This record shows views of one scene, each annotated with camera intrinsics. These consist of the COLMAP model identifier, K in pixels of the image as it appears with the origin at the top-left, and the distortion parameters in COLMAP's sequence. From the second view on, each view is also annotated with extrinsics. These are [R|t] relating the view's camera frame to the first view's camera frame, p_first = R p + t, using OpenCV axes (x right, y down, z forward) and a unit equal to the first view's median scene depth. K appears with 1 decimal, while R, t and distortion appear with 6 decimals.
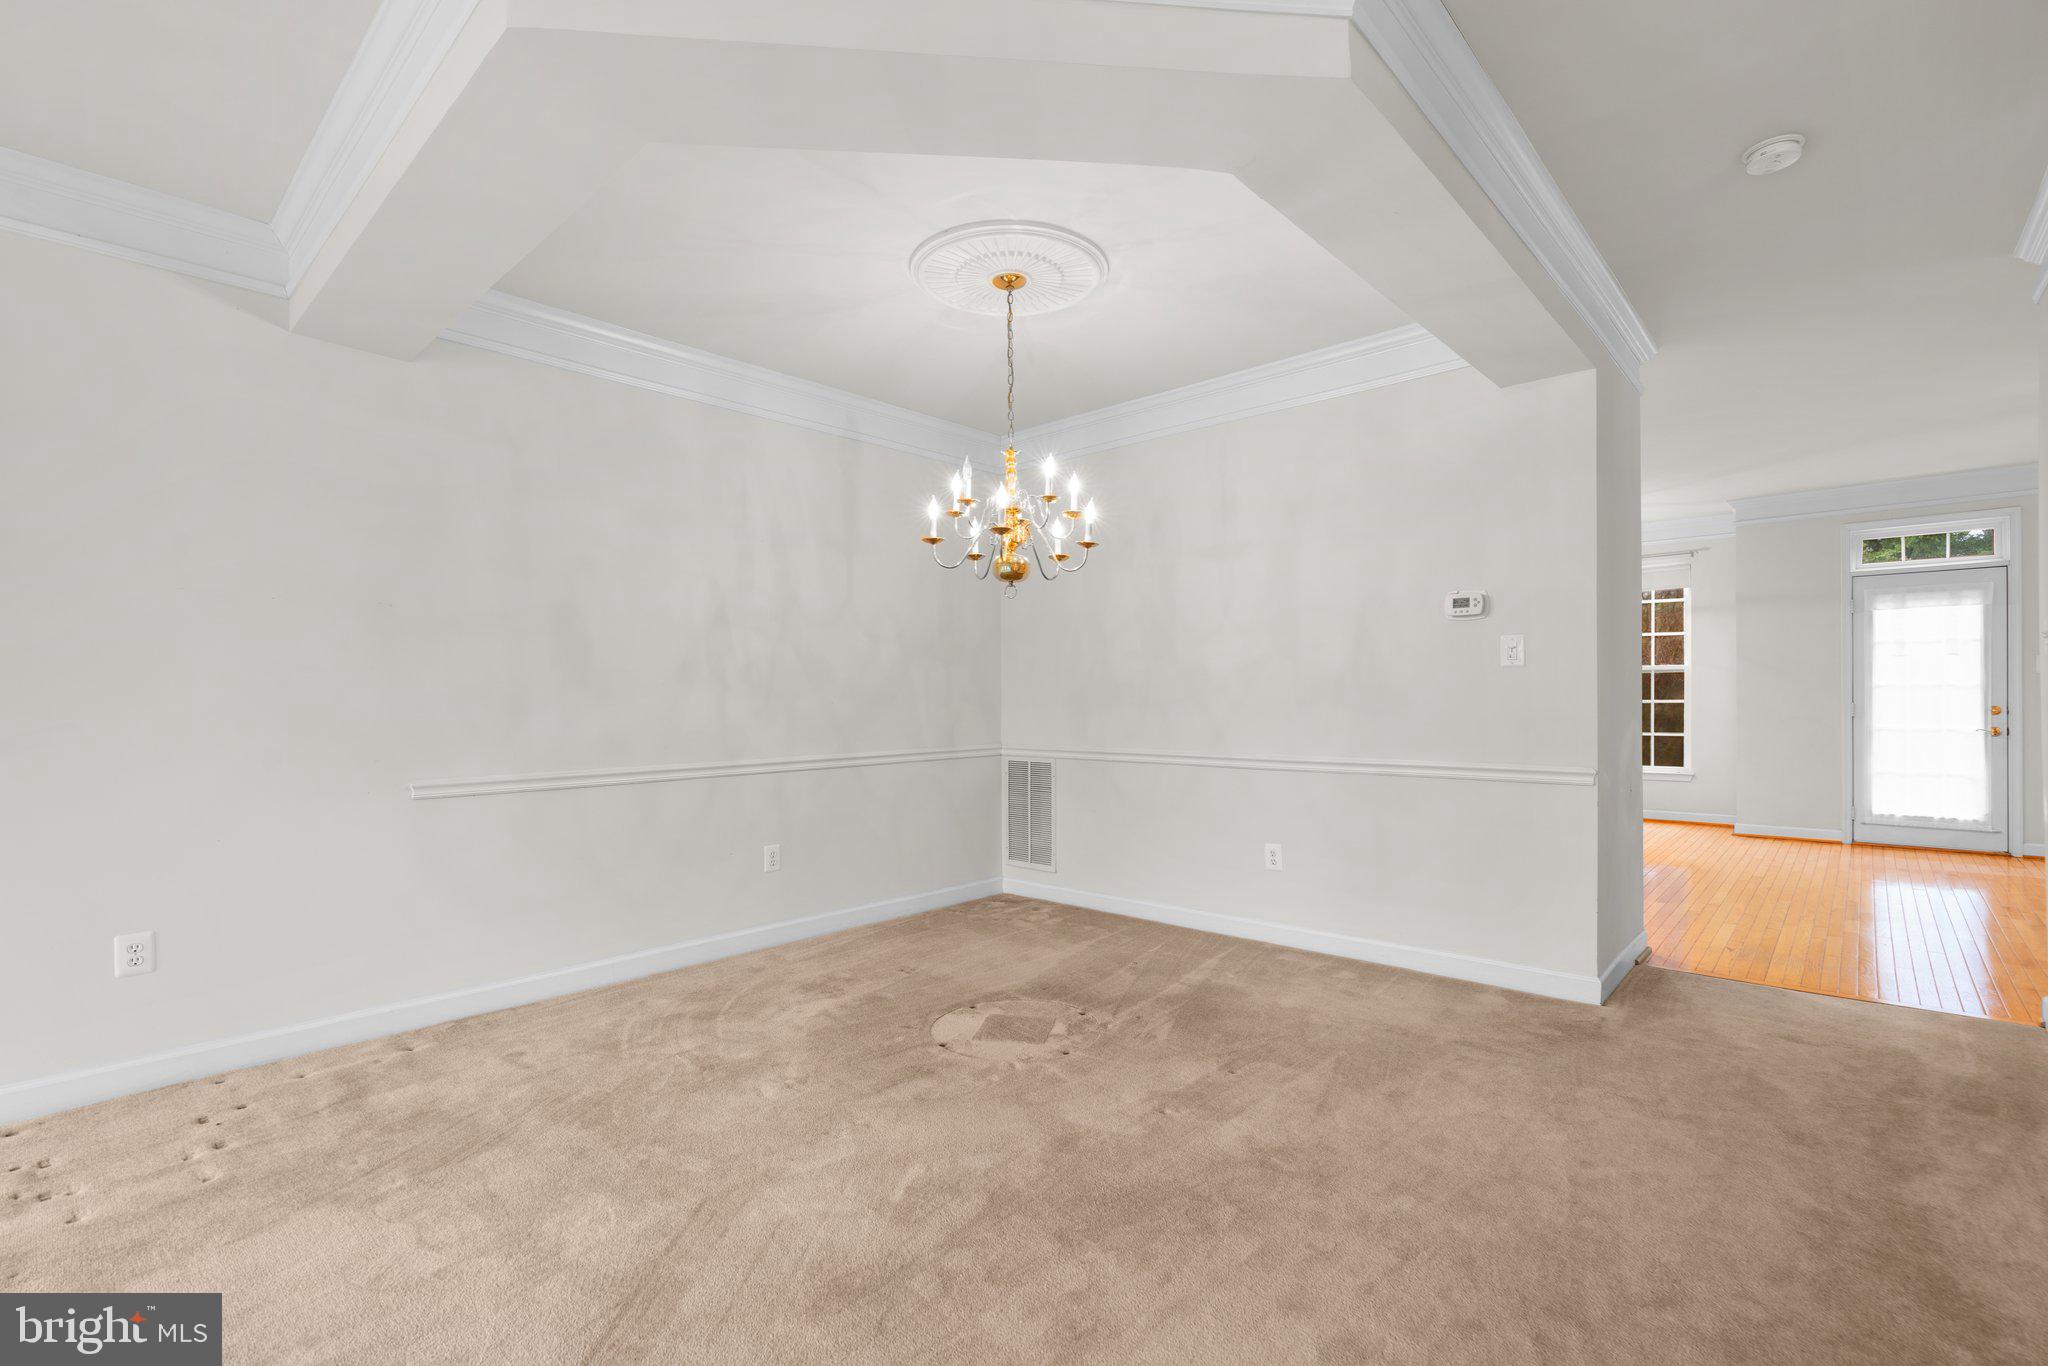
lens RADIAL K [[926.2, 0, 1025.2], [0, 926.2, 695.6], [0, 0, 1]] dist [-0.015533, 0.007864]
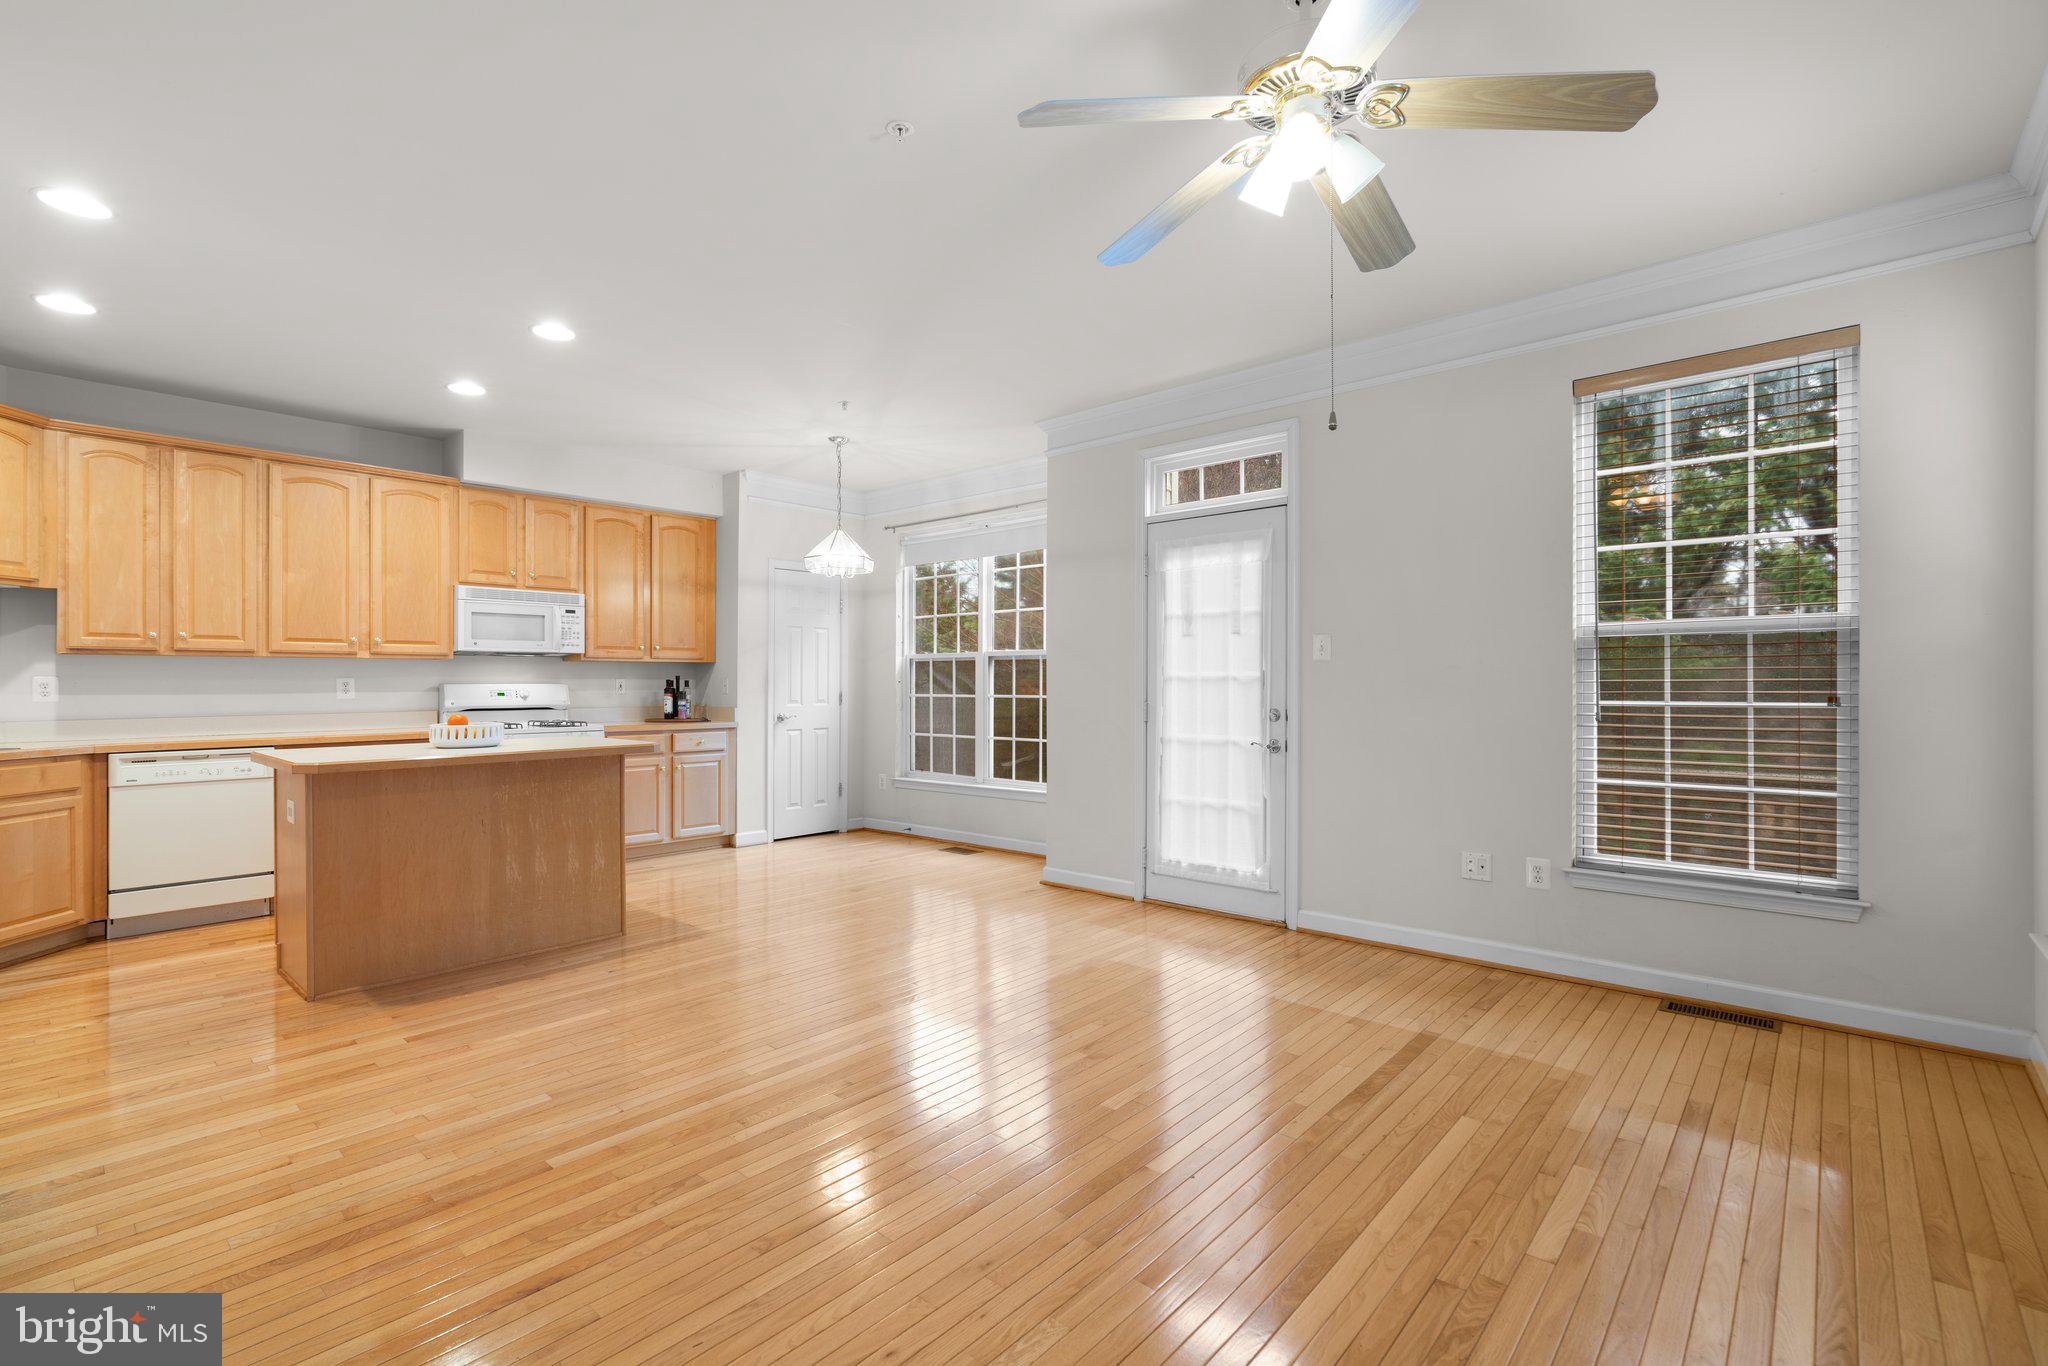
lens RADIAL K [[926.2, 0, 1022.4], [0, 926.2, 681.3], [0, 0, 1]] dist [-0.015533, 0.007864]
pose [[0.999931, 0.005847, 0.010181, 1.586849], [-0.005826, 0.999981, -0.002161, -0.011686], [-0.010194, 0.002101, 0.999946, 0.574082]]
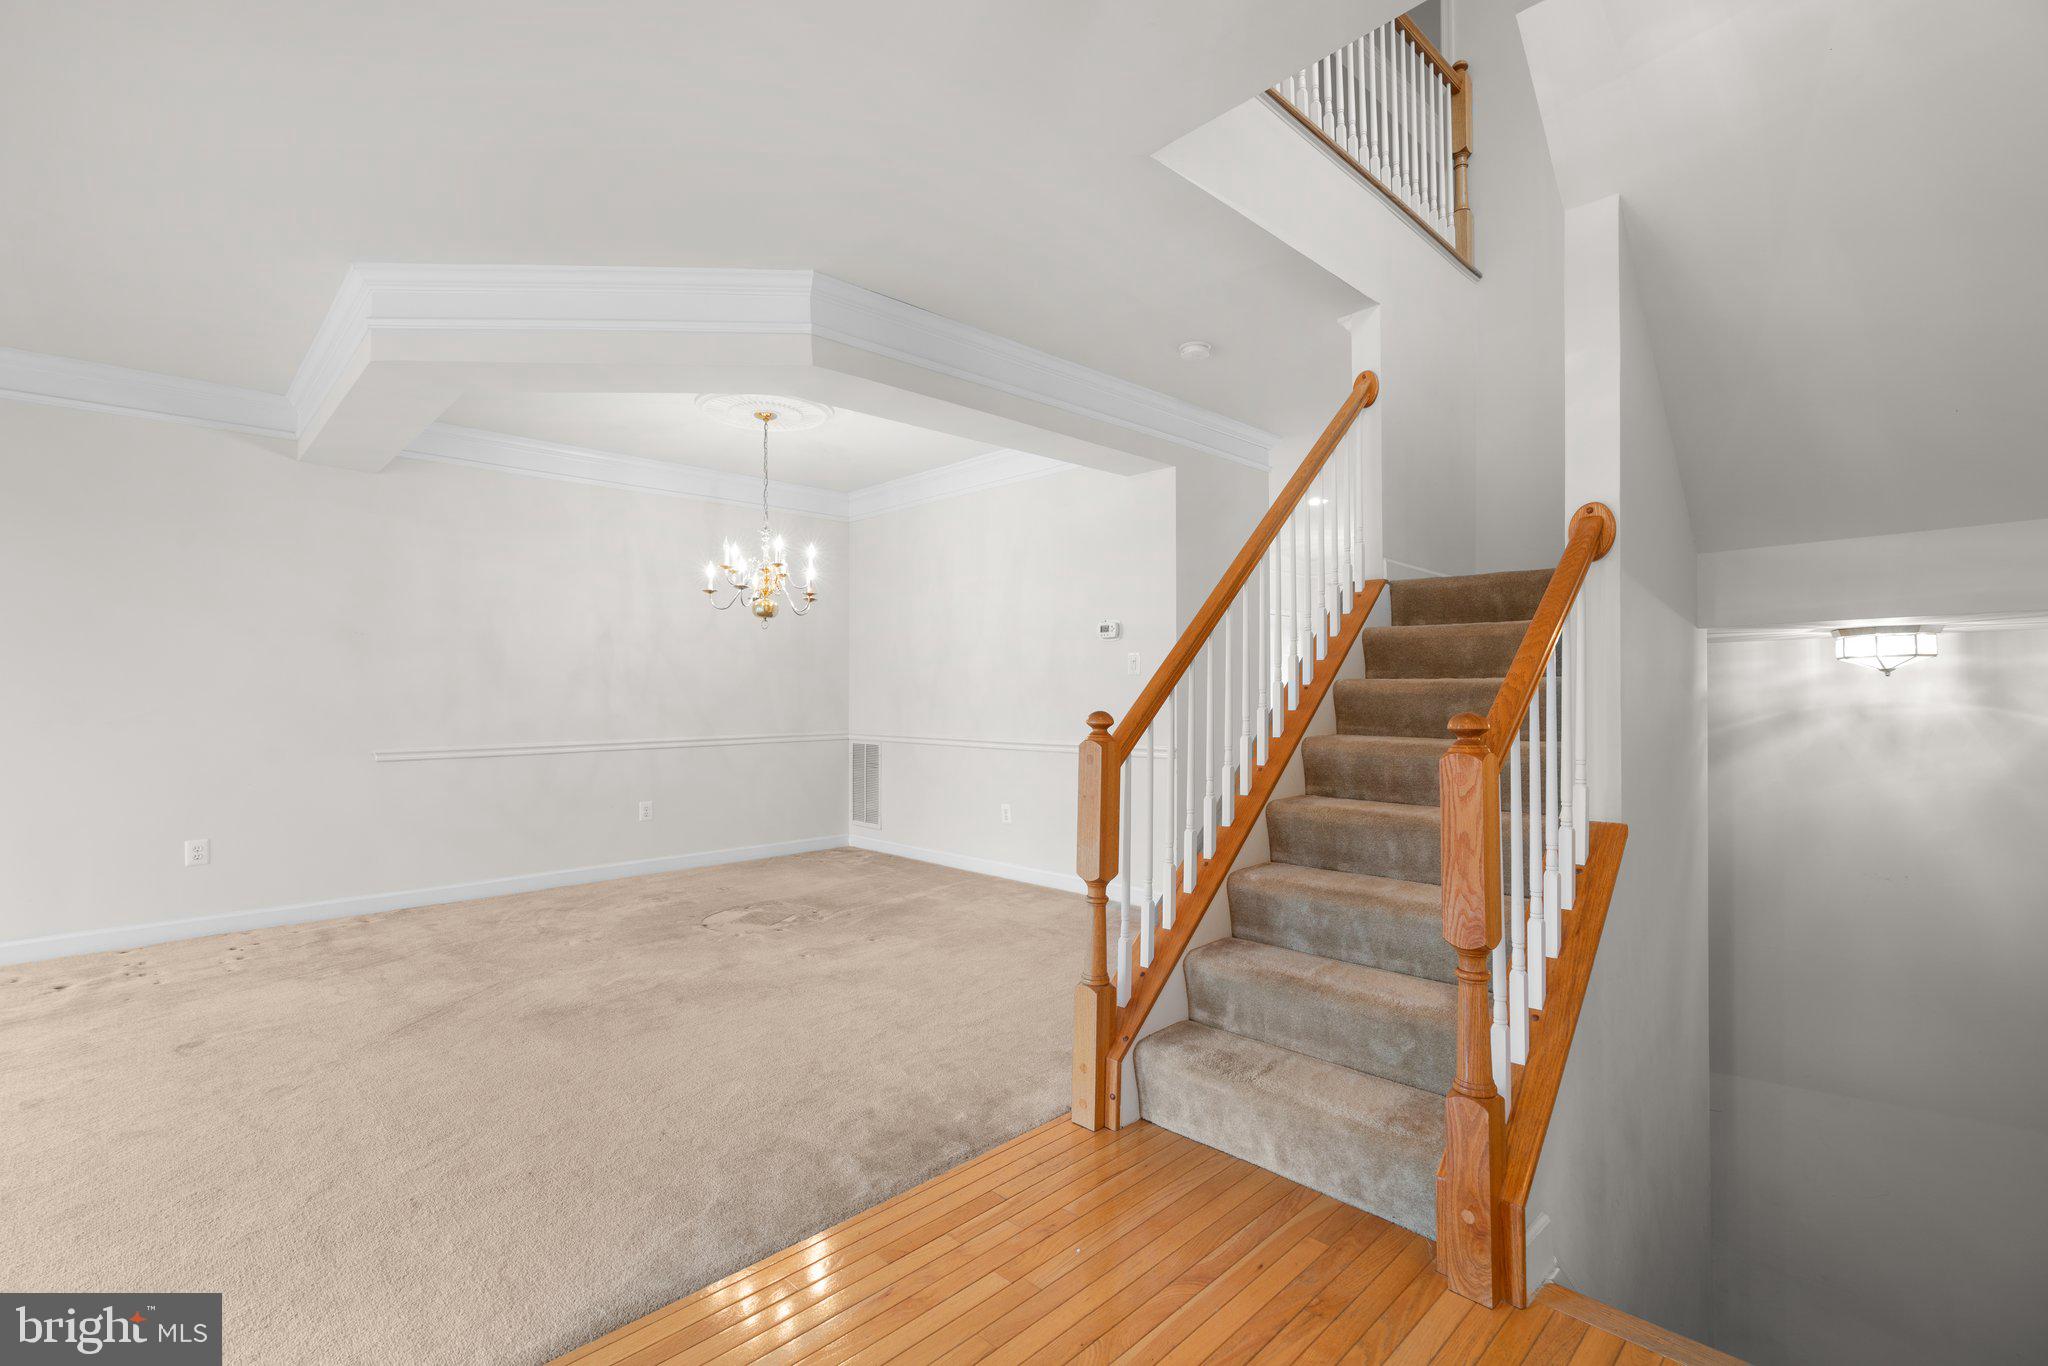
lens RADIAL K [[926.2, 0, 1024.9], [0, 926.2, 677.5], [0, 0, 1]] dist [-0.015533, 0.007864]
pose [[0.998584, 0.002317, -0.053154, 0.457728], [-0.002988, 0.999917, -0.012550, -0.009460], [0.053121, 0.012691, 0.998507, -0.434541]]
